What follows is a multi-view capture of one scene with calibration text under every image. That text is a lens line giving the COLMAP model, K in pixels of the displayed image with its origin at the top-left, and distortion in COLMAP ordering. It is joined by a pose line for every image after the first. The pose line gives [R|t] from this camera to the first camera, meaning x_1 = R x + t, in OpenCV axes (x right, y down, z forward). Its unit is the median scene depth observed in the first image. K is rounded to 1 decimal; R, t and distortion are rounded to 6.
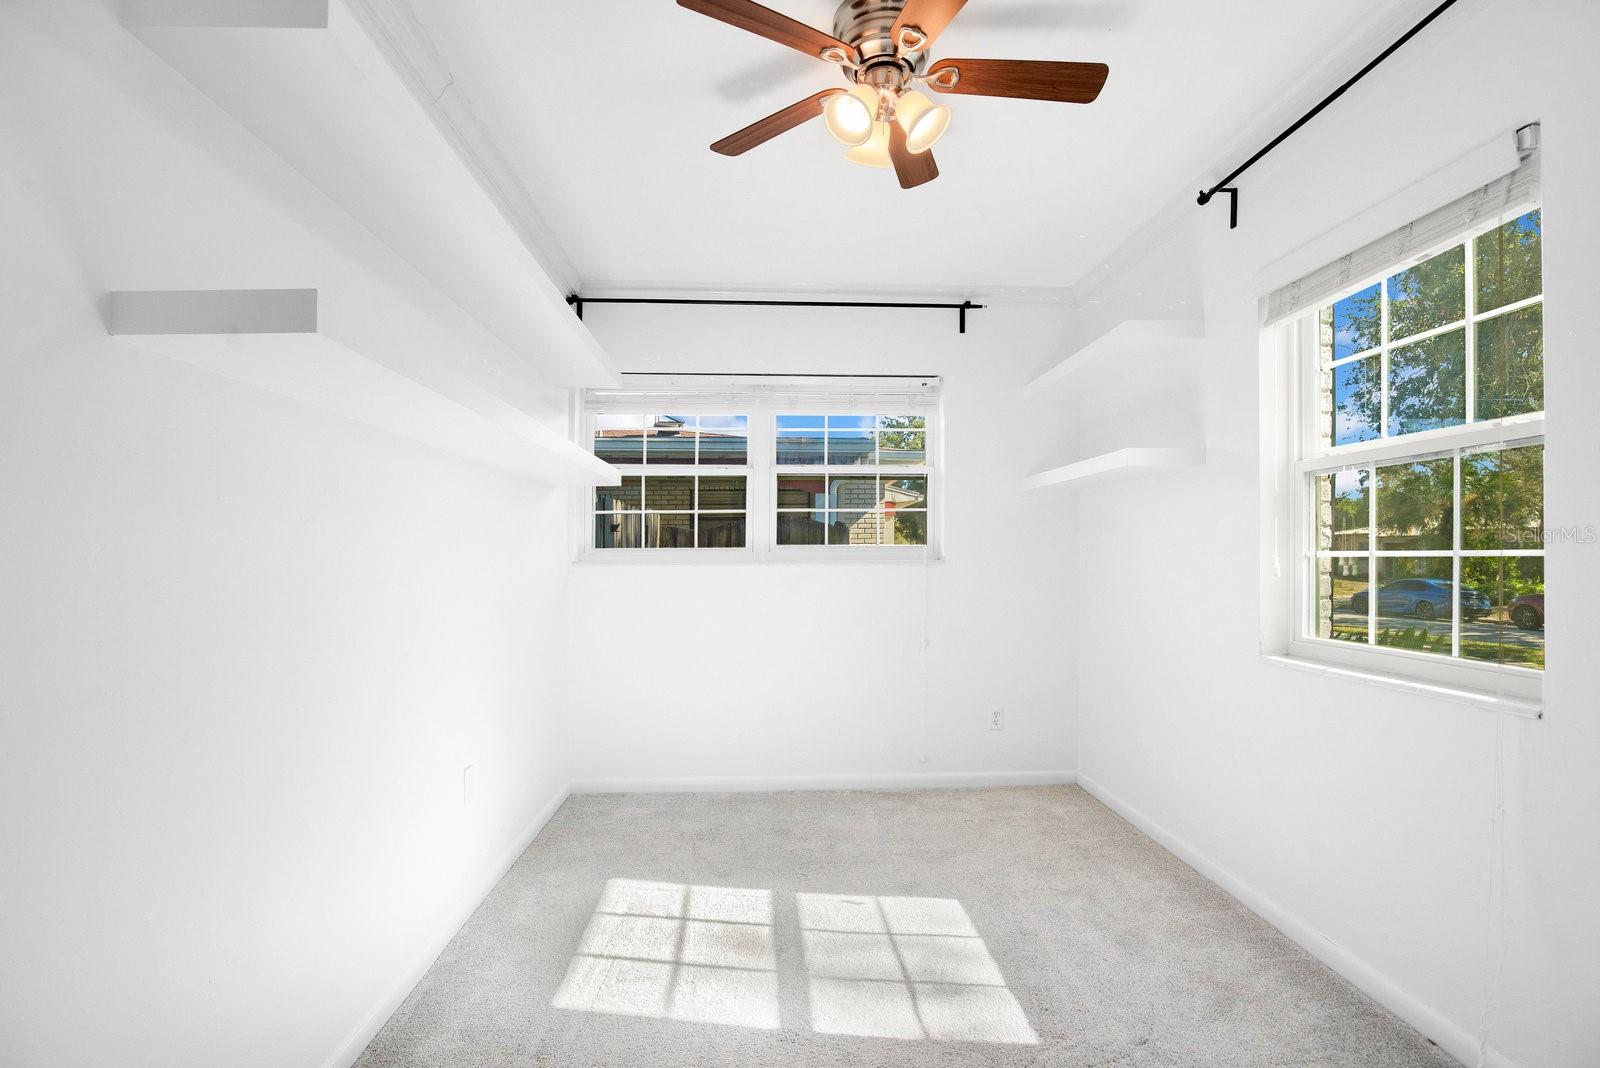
lens RADIAL K [[765.7, 0, 785.7], [0, 765.7, 538.2], [0, 0, 1]] dist [-0.028791, 0.000628]
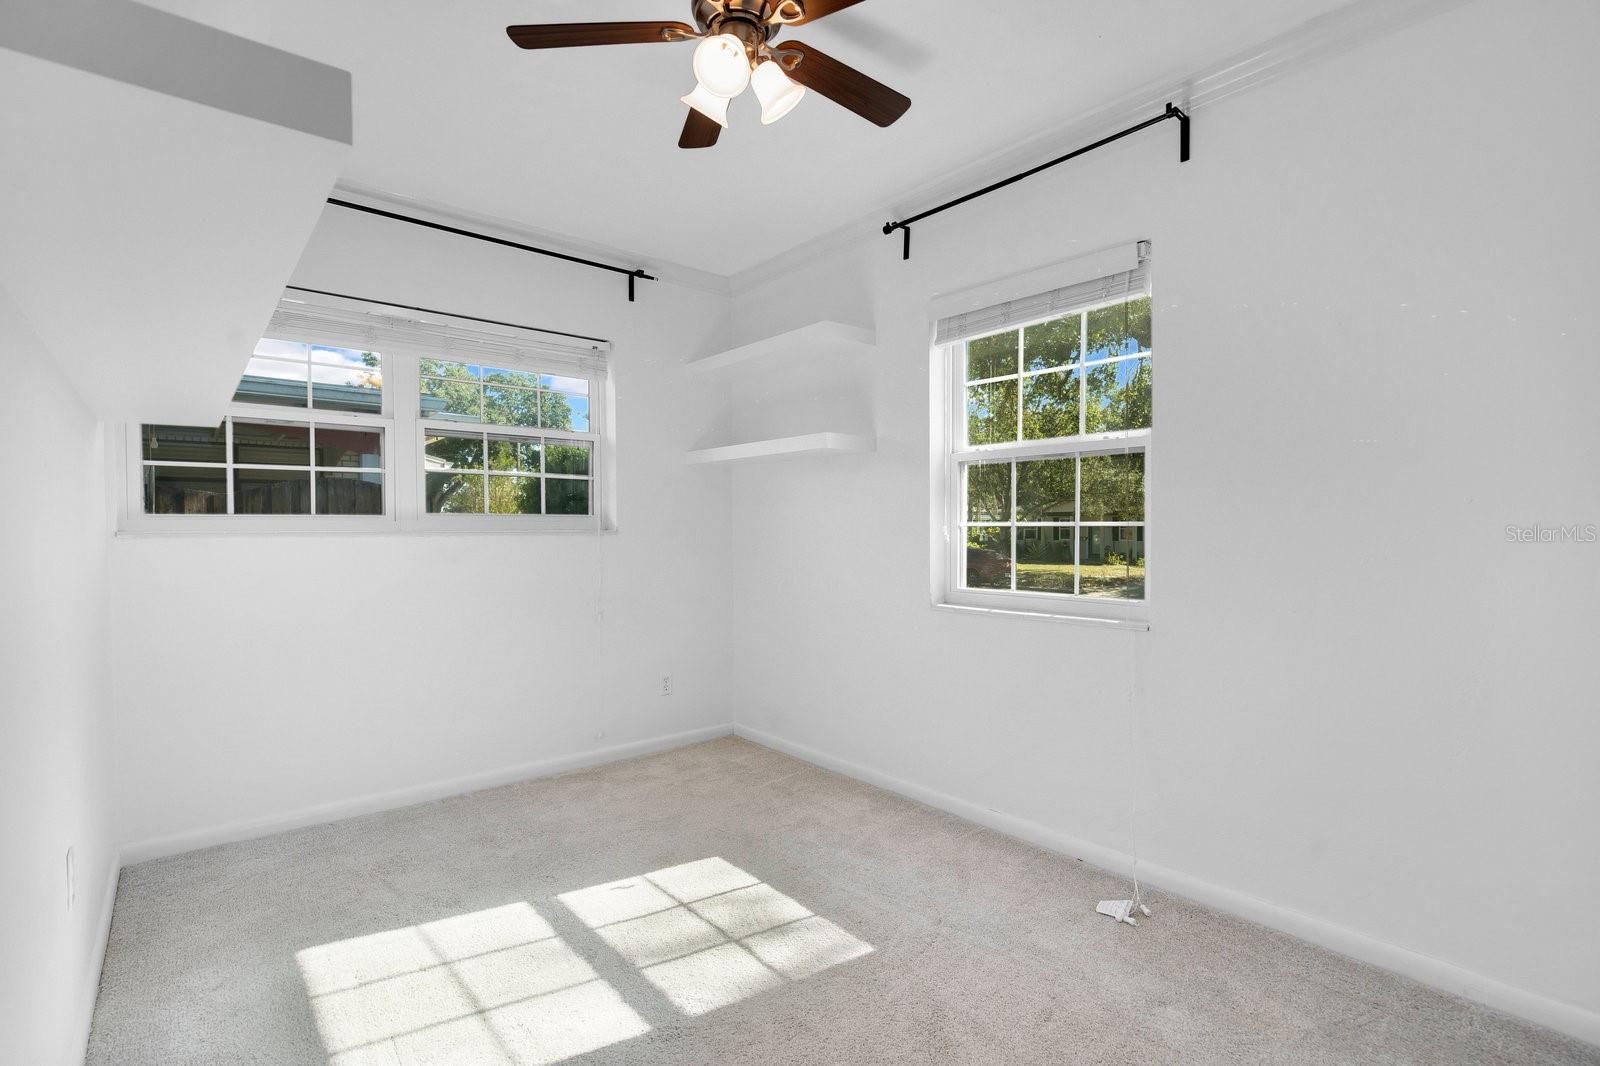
lens RADIAL K [[765.7, 0, 783.4], [0, 765.7, 537.1], [0, 0, 1]] dist [-0.028791, 0.000628]
pose [[0.784125, -0.005317, 0.620580, -0.315102], [-0.015510, 0.999483, 0.028161, 0.008095], [-0.620409, -0.031707, 0.783638, 0.130037]]
